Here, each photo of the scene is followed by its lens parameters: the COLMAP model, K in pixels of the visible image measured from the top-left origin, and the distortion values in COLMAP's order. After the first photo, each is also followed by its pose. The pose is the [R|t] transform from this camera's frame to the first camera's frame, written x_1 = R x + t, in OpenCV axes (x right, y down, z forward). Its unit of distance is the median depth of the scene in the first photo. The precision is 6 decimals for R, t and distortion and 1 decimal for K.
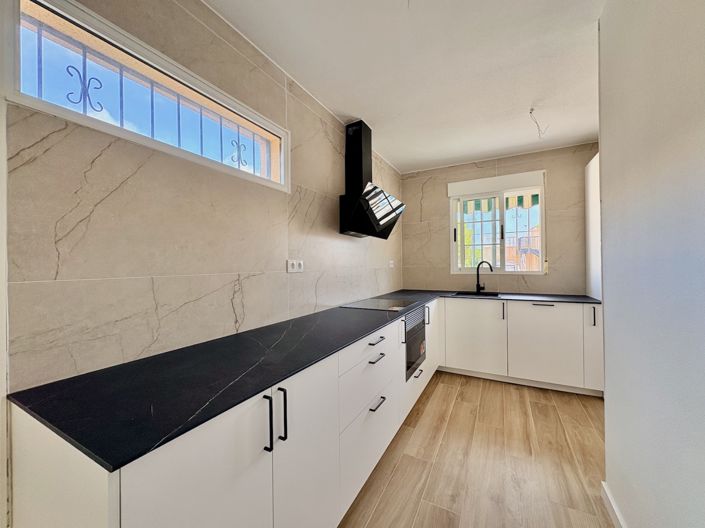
lens RADIAL K [[280.6, 0, 353.5], [0, 280.6, 261.4], [0, 0, 1]] dist [0.001235, -0.000066]
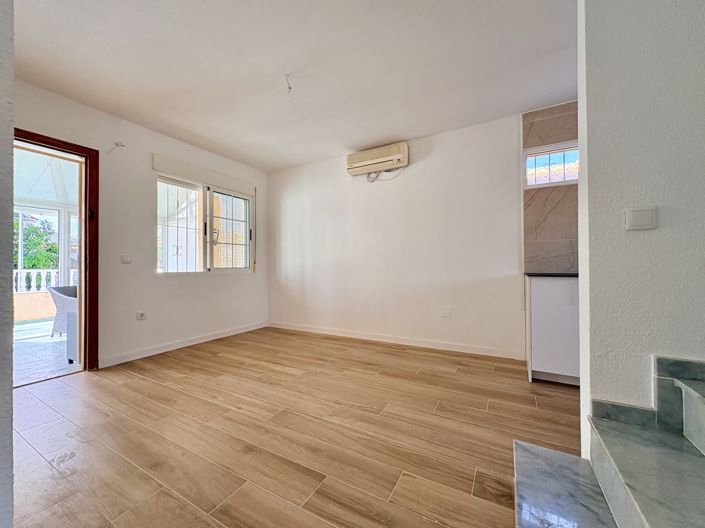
lens RADIAL K [[280.6, 0, 351.5], [0, 280.6, 265.2], [0, 0, 1]] dist [0.001235, -0.000066]
pose [[-0.022060, 0.005048, -0.999744, 0.598060], [0.012985, 0.999904, 0.004762, 0.083498], [0.999672, -0.012876, -0.022124, -0.279090]]
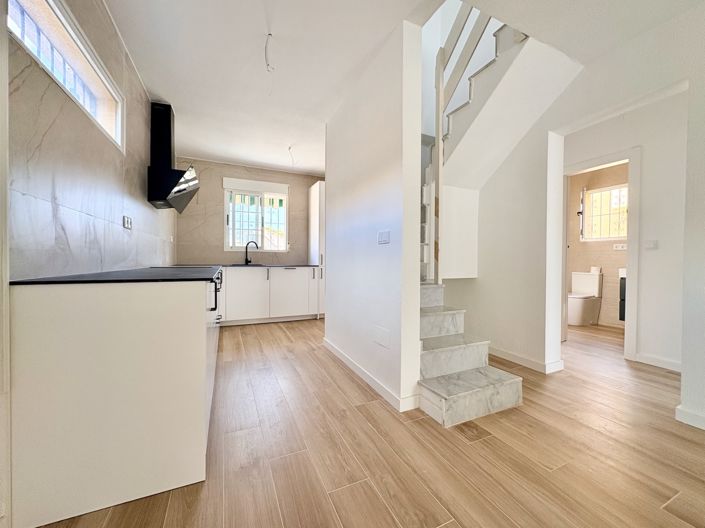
lens RADIAL K [[280.6, 0, 354.5], [0, 280.6, 262.1], [0, 0, 1]] dist [0.001235, -0.000066]
pose [[0.600629, 0.010885, 0.799454, -0.334932], [-0.019874, 0.999802, 0.001319, 0.092095], [-0.799281, -0.016681, 0.600726, -0.227435]]
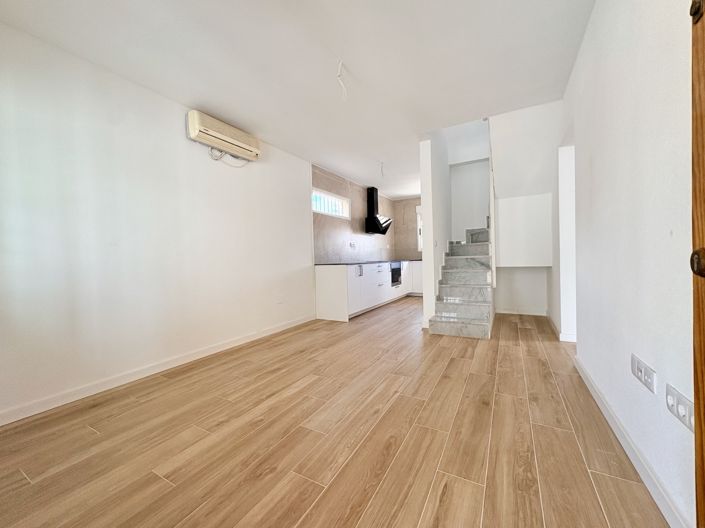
lens RADIAL K [[280.6, 0, 352.3], [0, 280.6, 265.1], [0, 0, 1]] dist [0.001235, -0.000066]
pose [[0.999565, -0.018378, -0.023087, -0.089552], [0.019091, 0.999336, 0.031046, 0.083110], [0.022501, -0.031473, 0.999251, -1.179052]]
